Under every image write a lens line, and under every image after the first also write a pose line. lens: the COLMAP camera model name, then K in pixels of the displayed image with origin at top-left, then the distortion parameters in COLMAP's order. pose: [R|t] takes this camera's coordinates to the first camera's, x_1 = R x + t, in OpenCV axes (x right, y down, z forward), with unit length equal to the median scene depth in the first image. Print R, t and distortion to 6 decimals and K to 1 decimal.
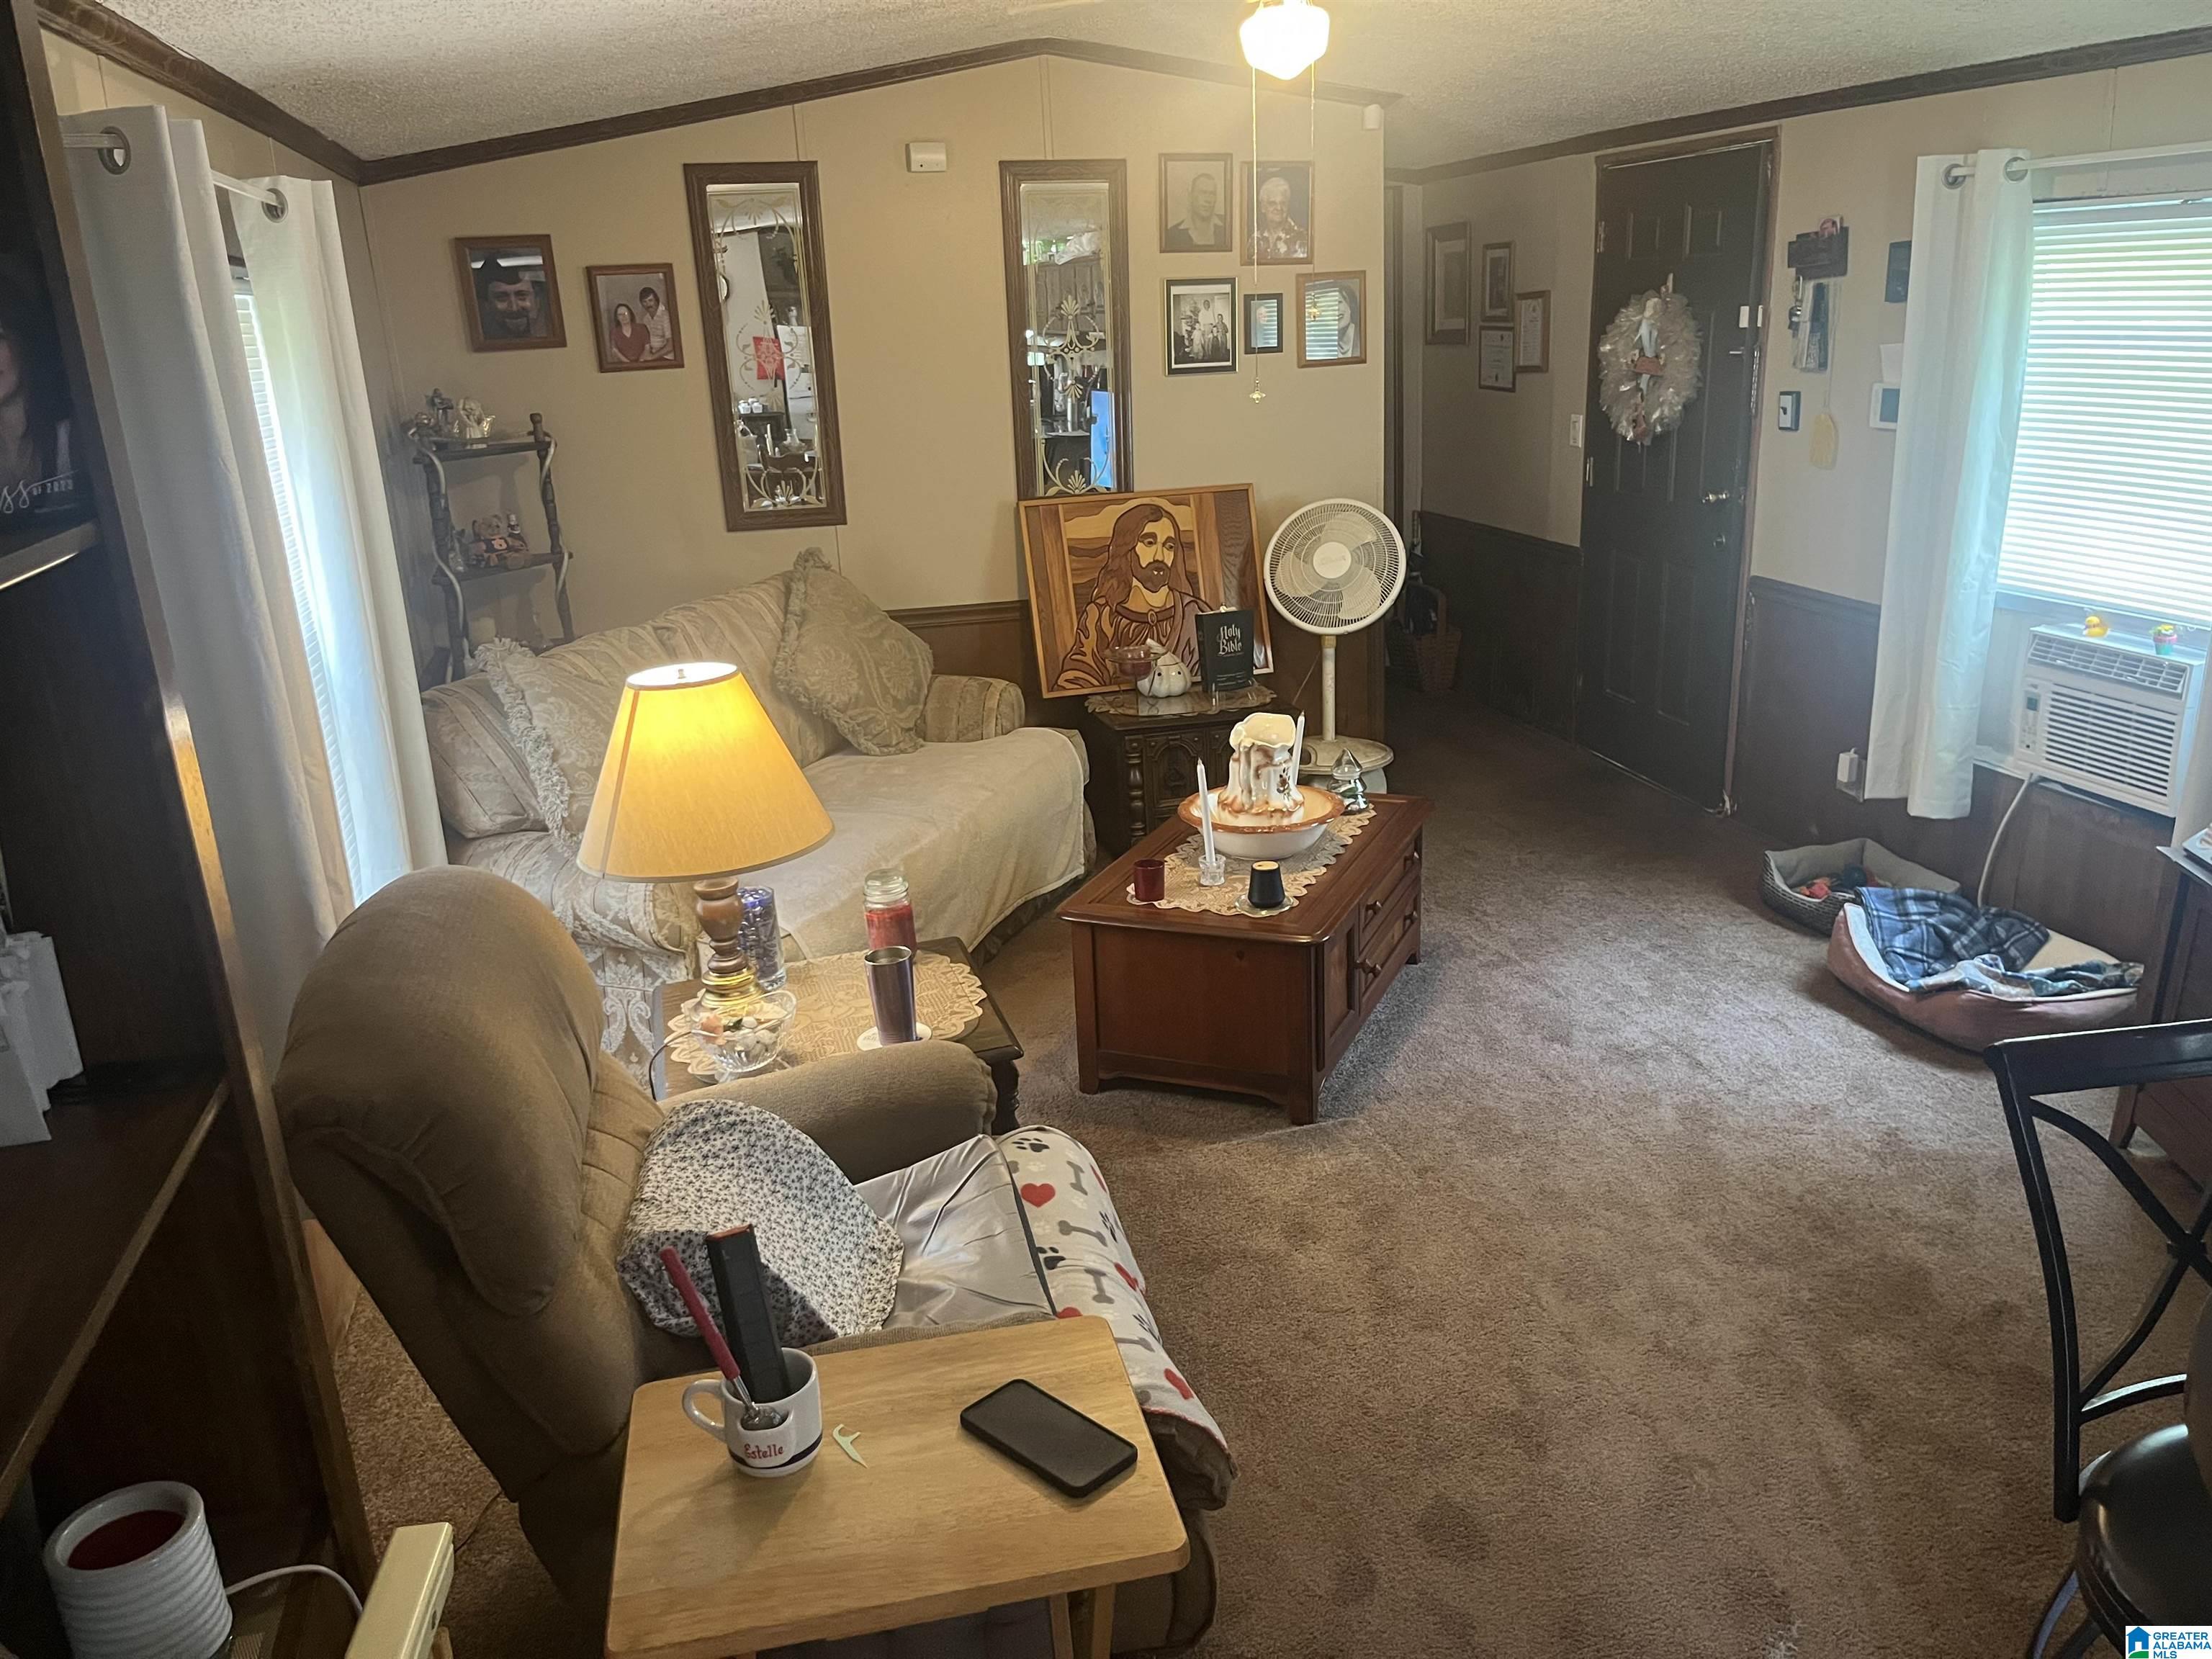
lens RADIAL K [[1673.7, 0, 1106.0], [0, 1673.7, 829.5], [0, 0, 1]] dist [0.066079, -0.078265]
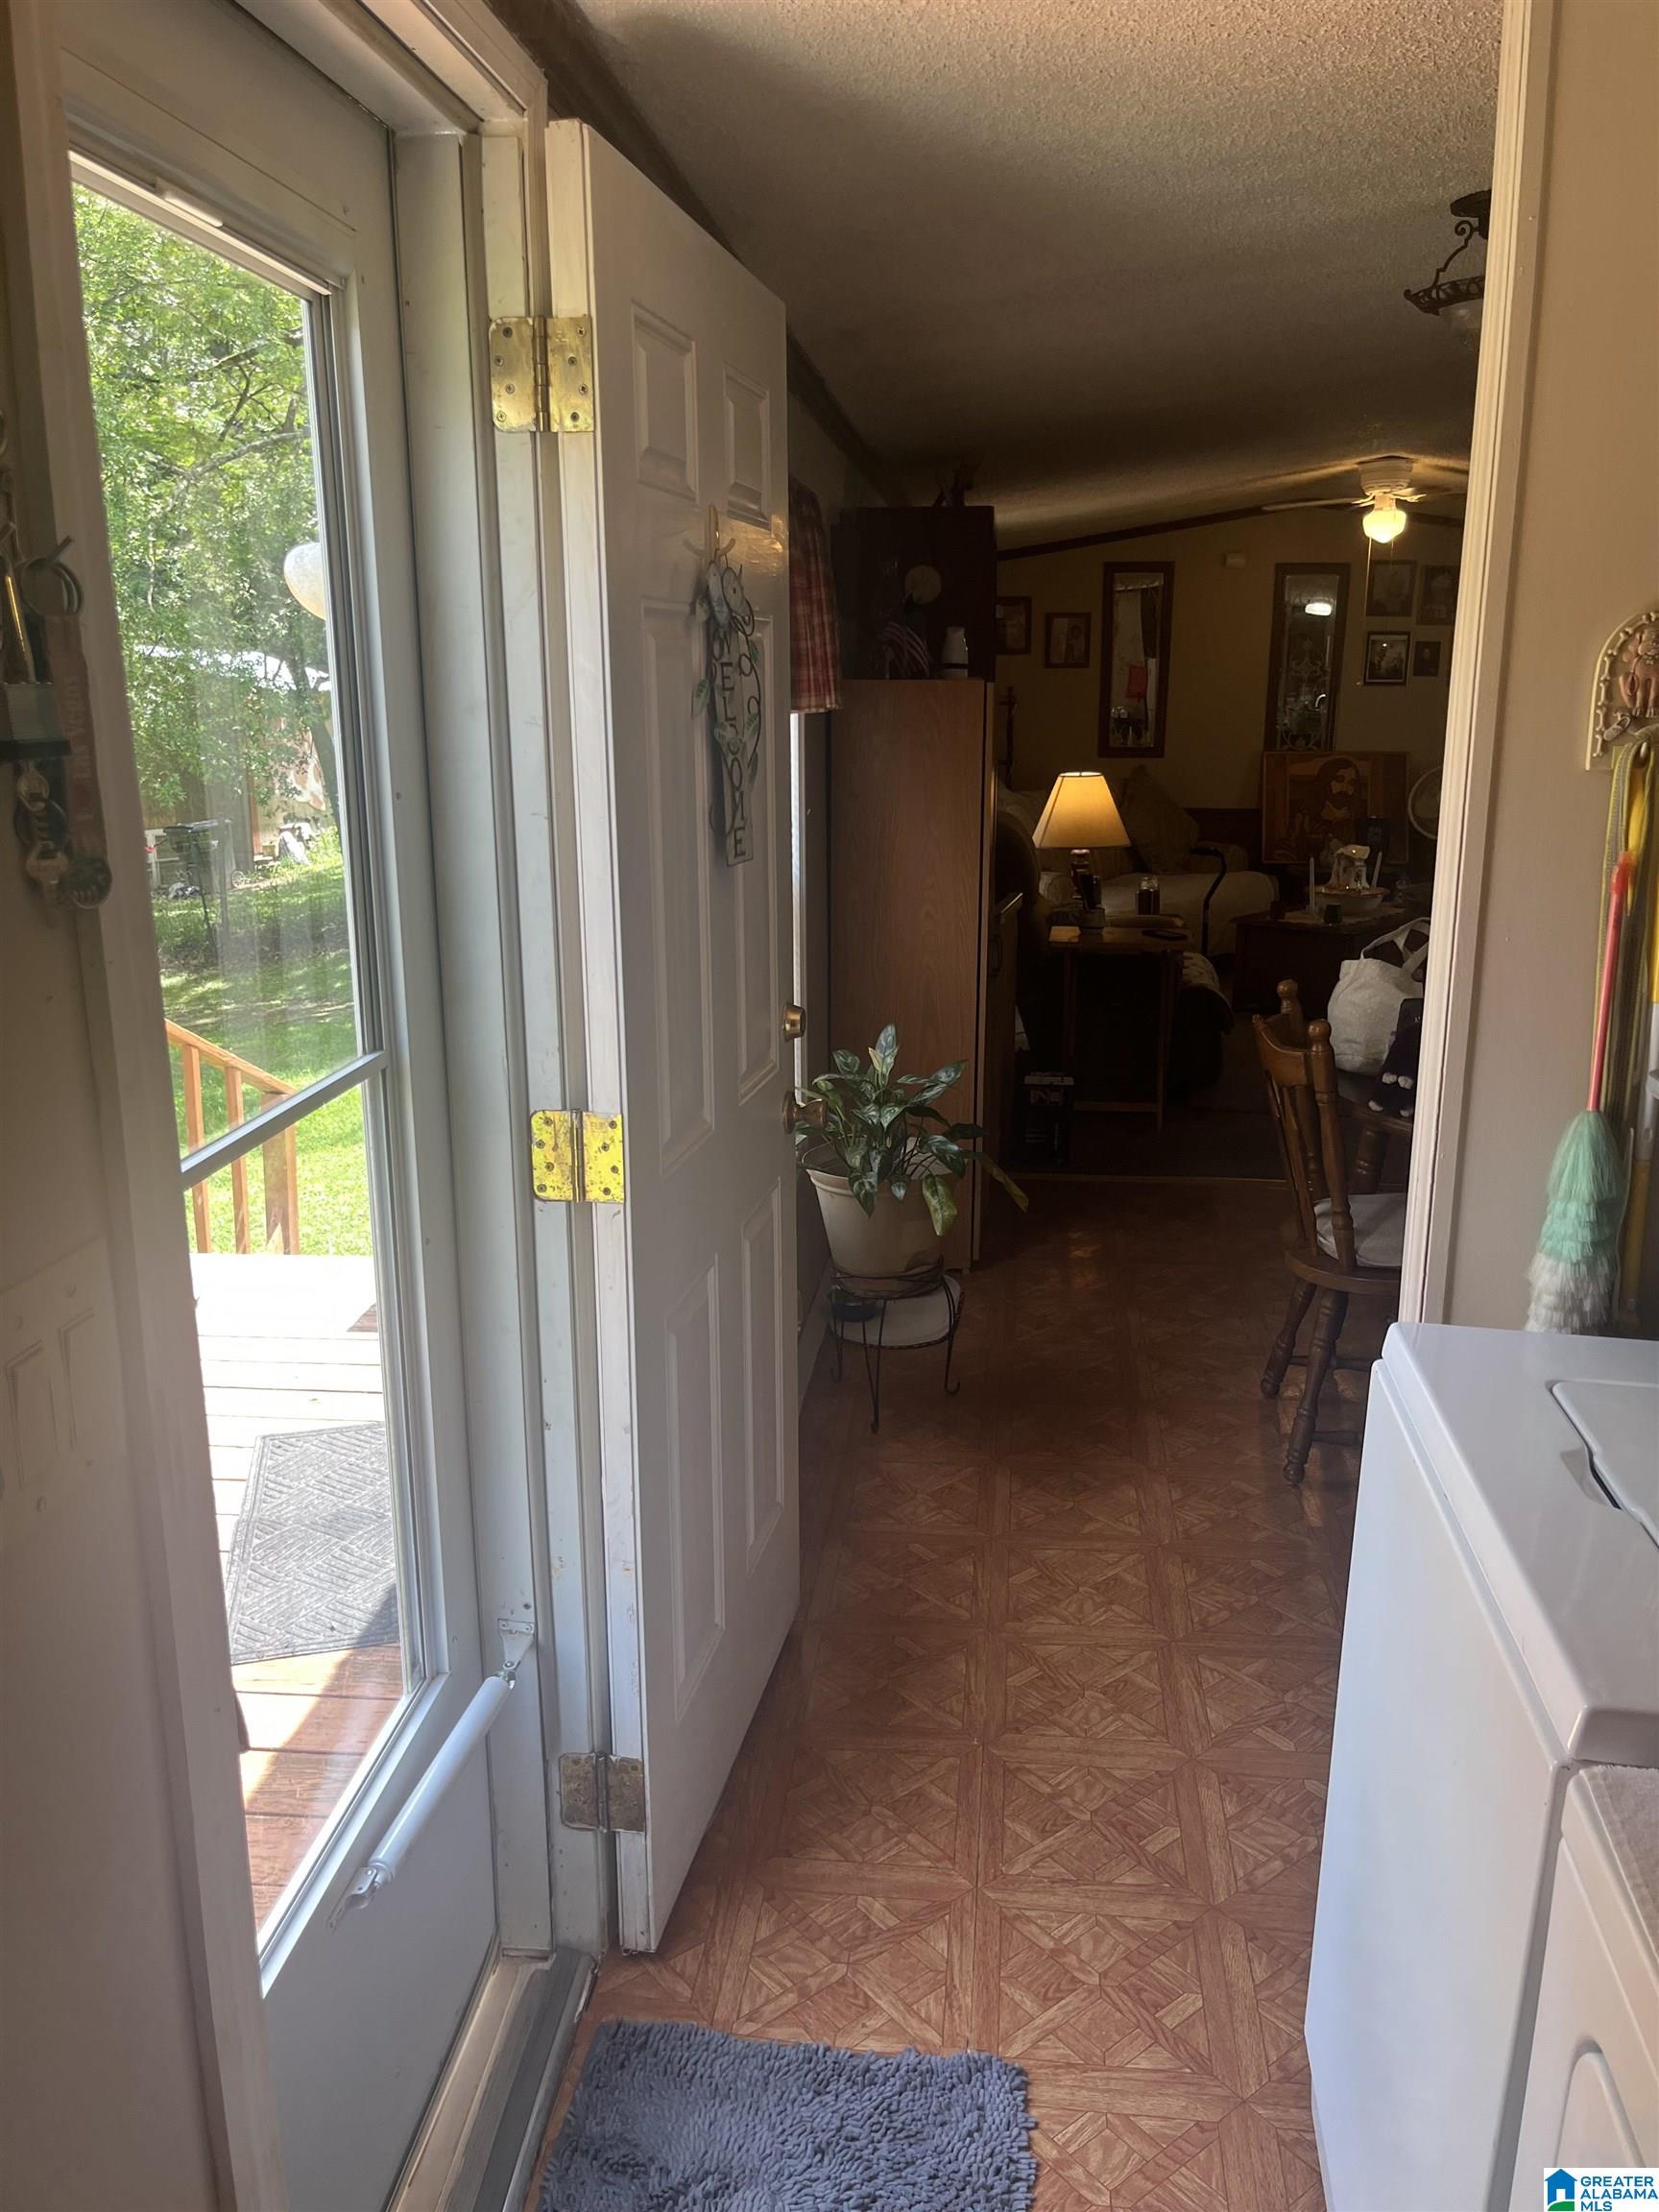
lens RADIAL K [[1693.9, 0, 829.5], [0, 1693.9, 1106.0], [0, 0, 1]] dist [-0.010291, -0.001469]
pose [[0.931133, 0.130830, -0.340404, 0.174486], [-0.145312, 0.989235, -0.017282, 0.266046], [0.334479, 0.065556, 0.940120, -0.783724]]
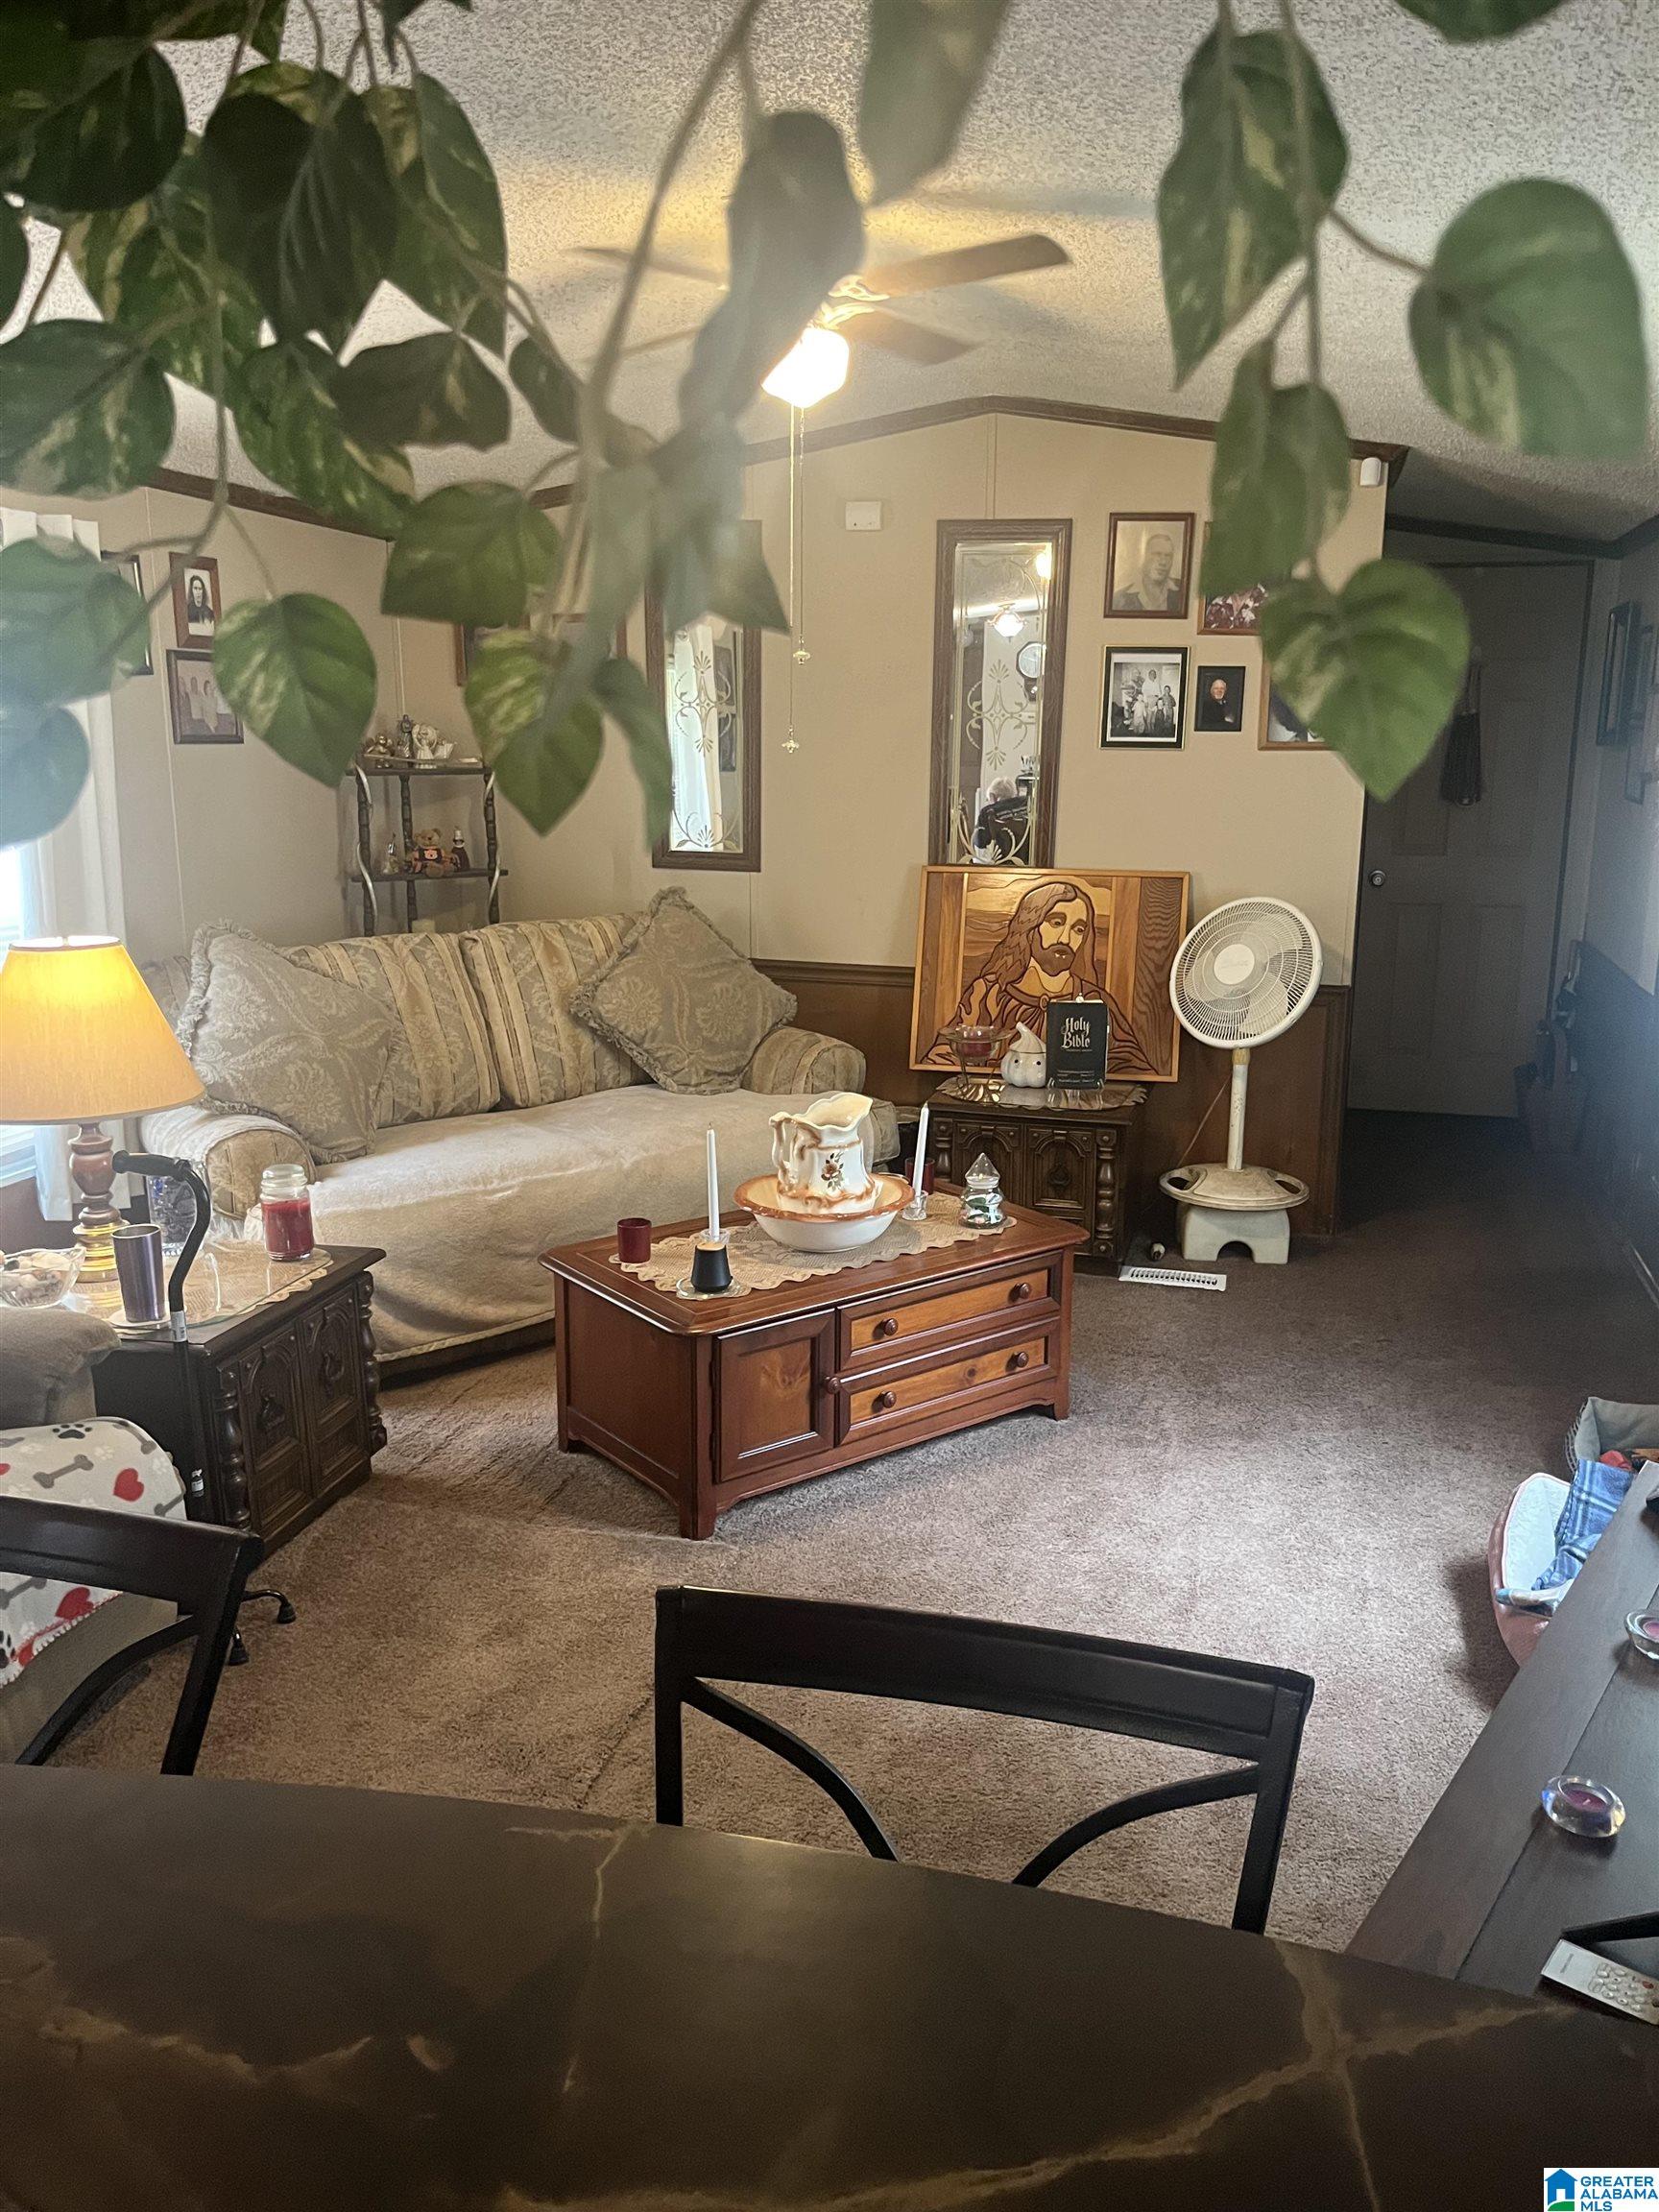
lens RADIAL K [[1673.7, 0, 885.0], [0, 1673.7, 1106.6], [0, 0, 1]] dist [0.066079, -0.078265]
pose [[0.872652, 0.158023, -0.462068, 0.393416], [-0.188619, 0.981838, -0.020443, -0.034896], [0.450445, 0.104995, 0.886609, 0.147303]]
